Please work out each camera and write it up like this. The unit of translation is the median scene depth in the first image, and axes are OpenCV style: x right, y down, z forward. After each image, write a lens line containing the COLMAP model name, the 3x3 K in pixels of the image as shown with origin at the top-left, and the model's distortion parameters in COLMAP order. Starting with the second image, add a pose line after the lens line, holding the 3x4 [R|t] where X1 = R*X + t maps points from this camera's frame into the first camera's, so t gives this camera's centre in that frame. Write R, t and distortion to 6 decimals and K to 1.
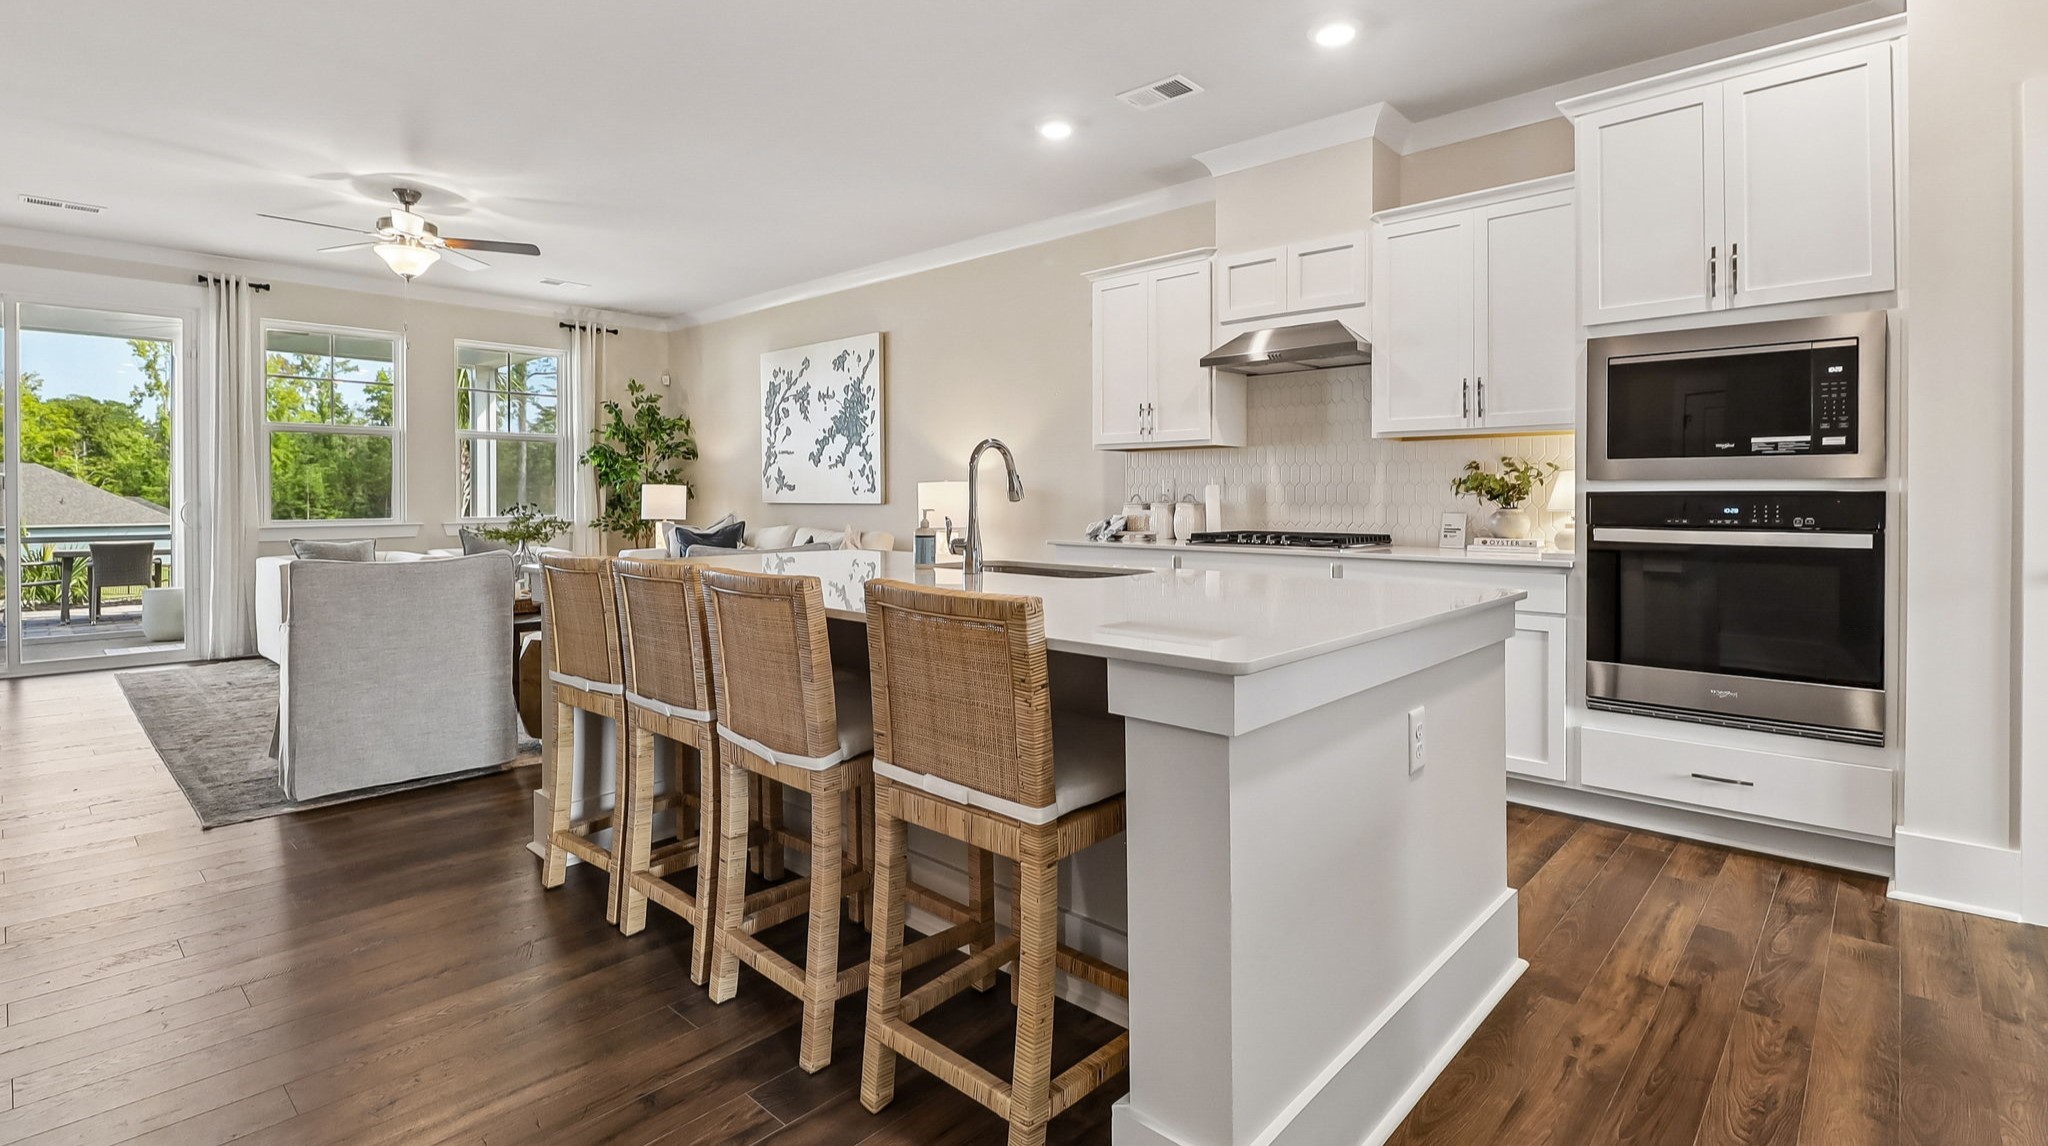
lens RADIAL K [[954.5, 0, 1021.3], [0, 954.5, 495.6], [0, 0, 1]] dist [-0.004329, -0.005612]
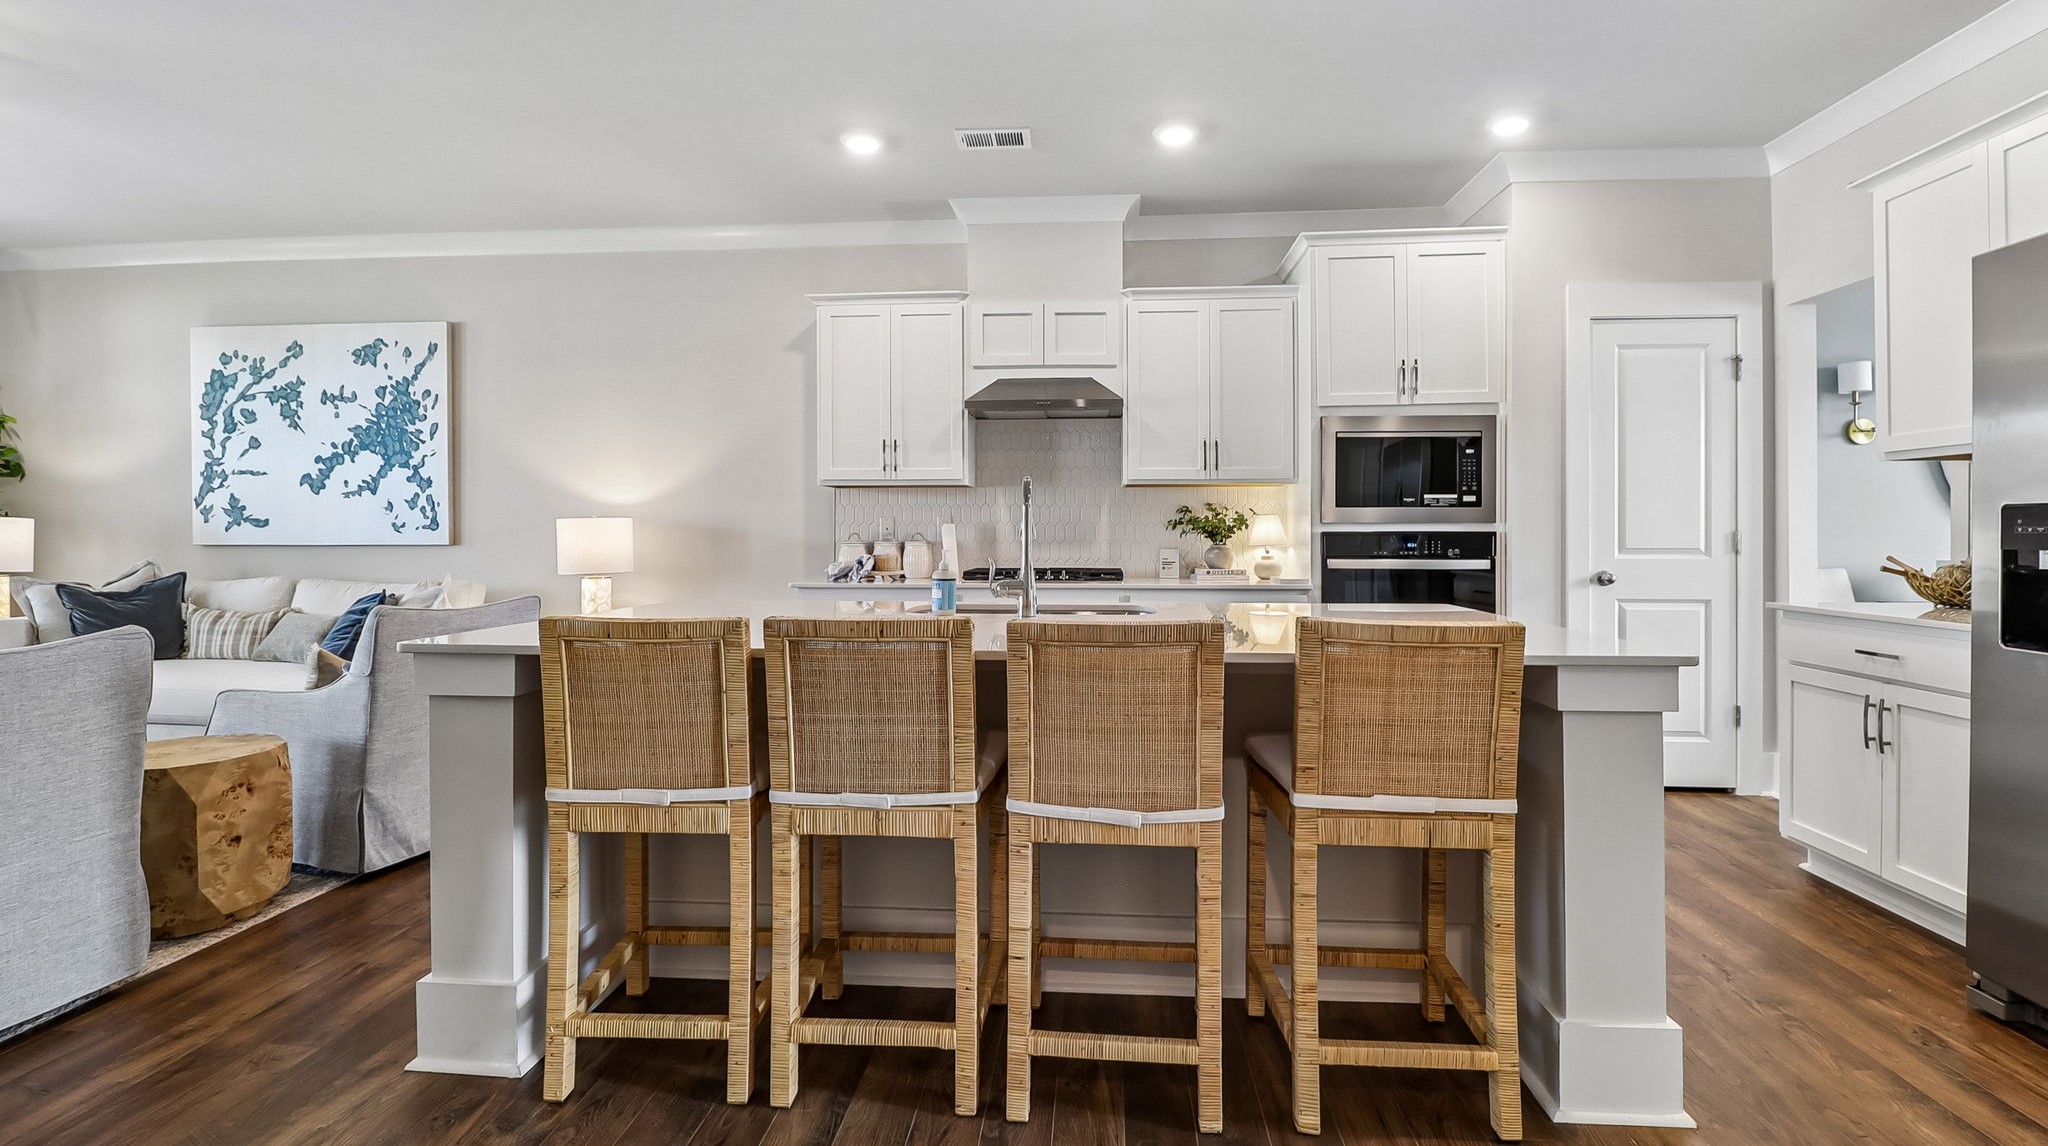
lens RADIAL K [[954.5, 0, 1061.5], [0, 954.5, 538.8], [0, 0, 1]] dist [-0.004329, -0.005612]
pose [[0.780787, -0.003021, 0.624790, -0.348233], [-0.000587, 0.999984, 0.005568, -0.000850], [-0.624797, -0.004714, 0.780773, 0.127628]]
